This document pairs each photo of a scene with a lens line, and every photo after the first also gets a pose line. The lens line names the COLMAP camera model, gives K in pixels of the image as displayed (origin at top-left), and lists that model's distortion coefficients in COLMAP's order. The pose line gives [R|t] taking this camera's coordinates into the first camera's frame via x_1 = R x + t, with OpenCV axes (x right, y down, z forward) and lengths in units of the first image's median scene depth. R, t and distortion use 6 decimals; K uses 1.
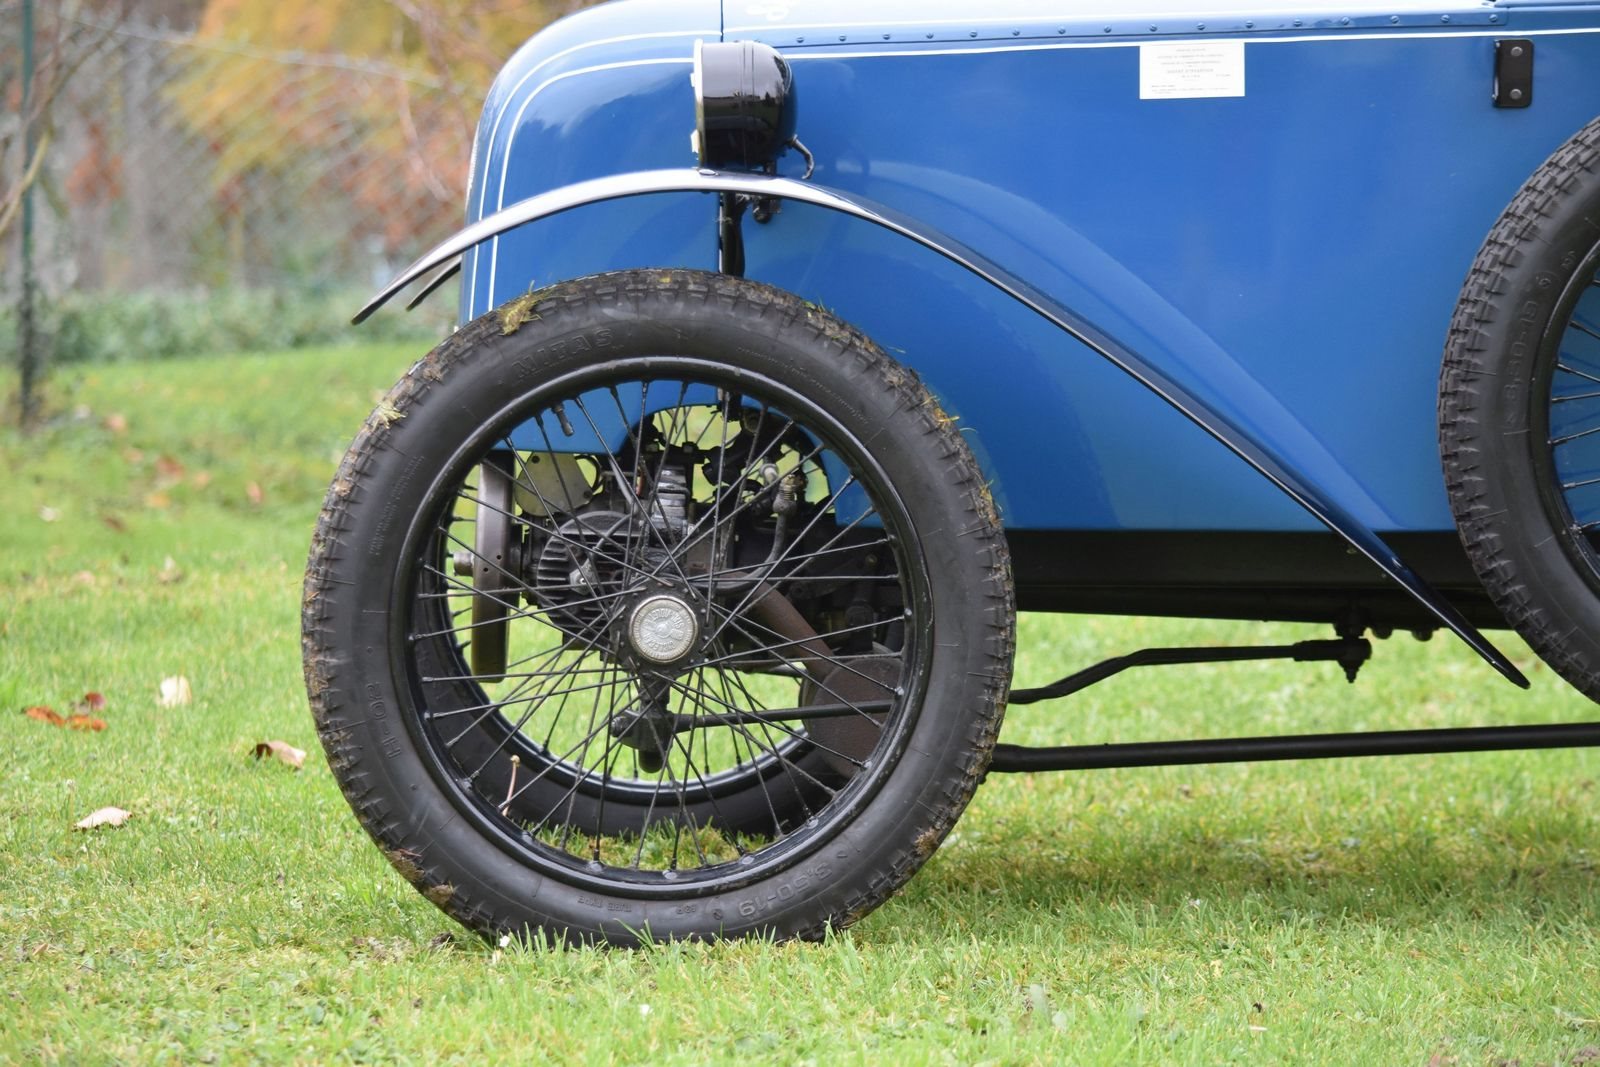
lens RADIAL K [[6403.7, 0, 801.9], [0, 6403.7, 530.0], [0, 0, 1]] dist [0.934791, 0.000000]
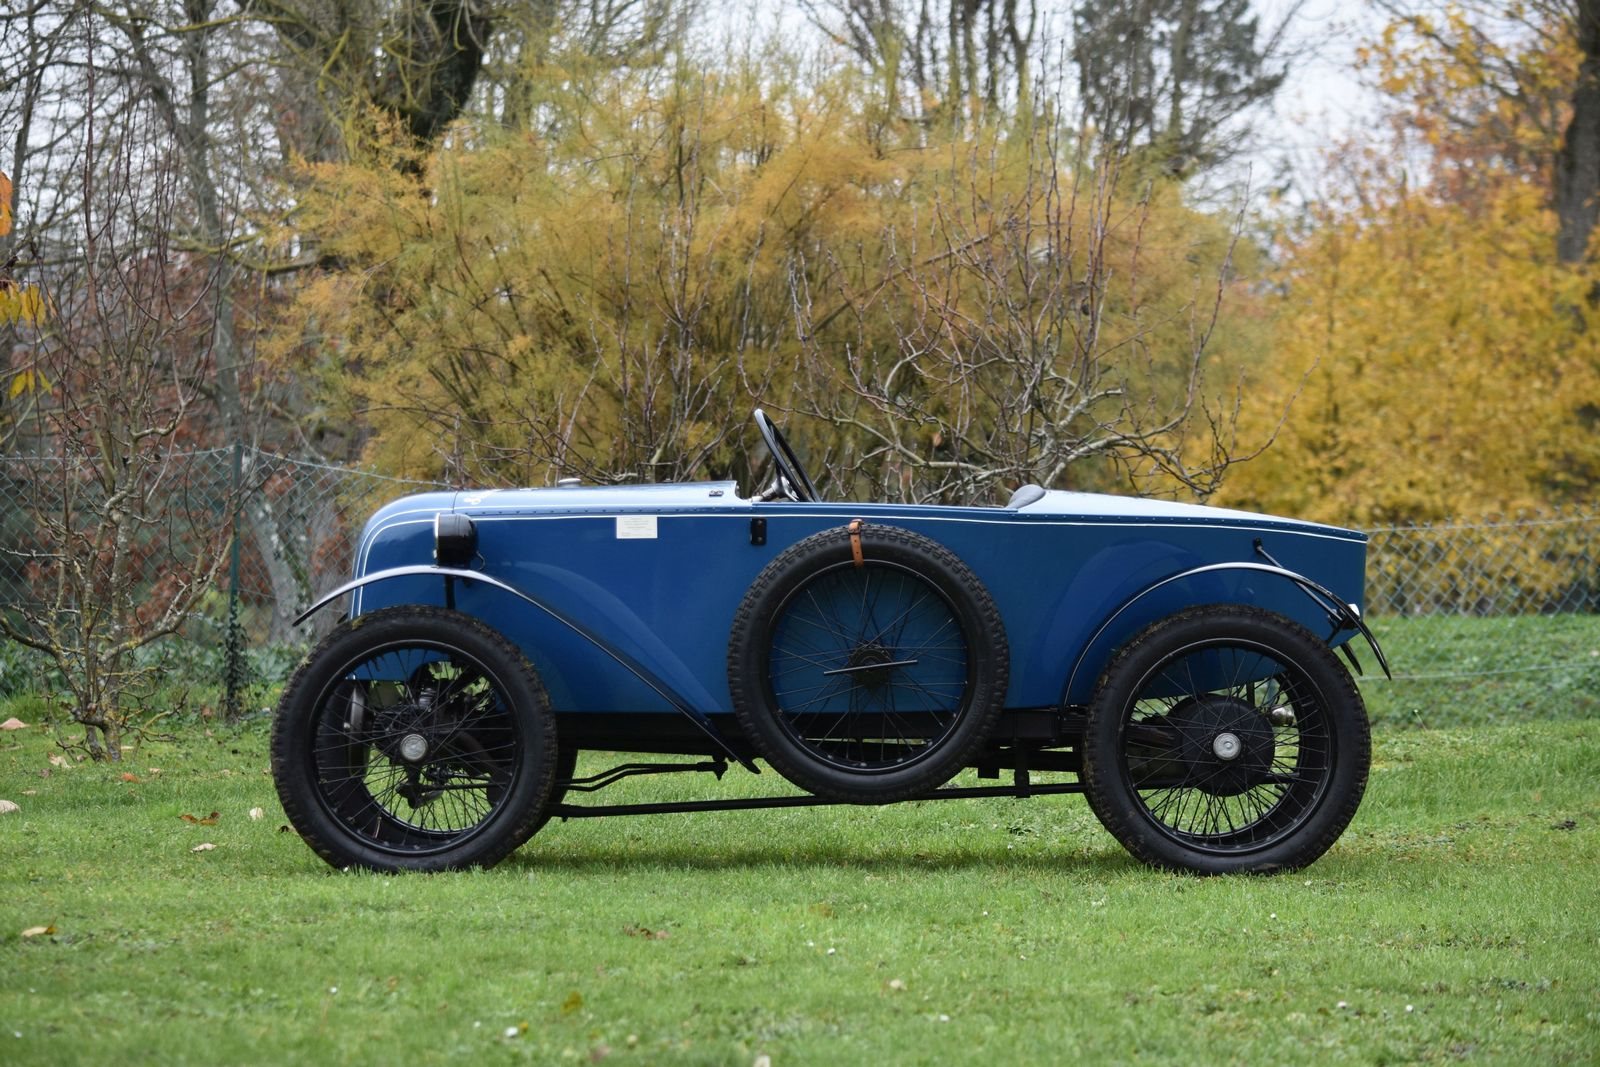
lens RADIAL K [[6403.7, 0, 798.8], [0, 6403.7, 541.1], [0, 0, 1]] dist [0.934791, 0.000000]
pose [[0.998958, 0.006479, -0.045185, 0.237554], [-0.008974, 0.998434, -0.055225, 0.070901], [0.044756, 0.055573, 0.997451, -1.480246]]
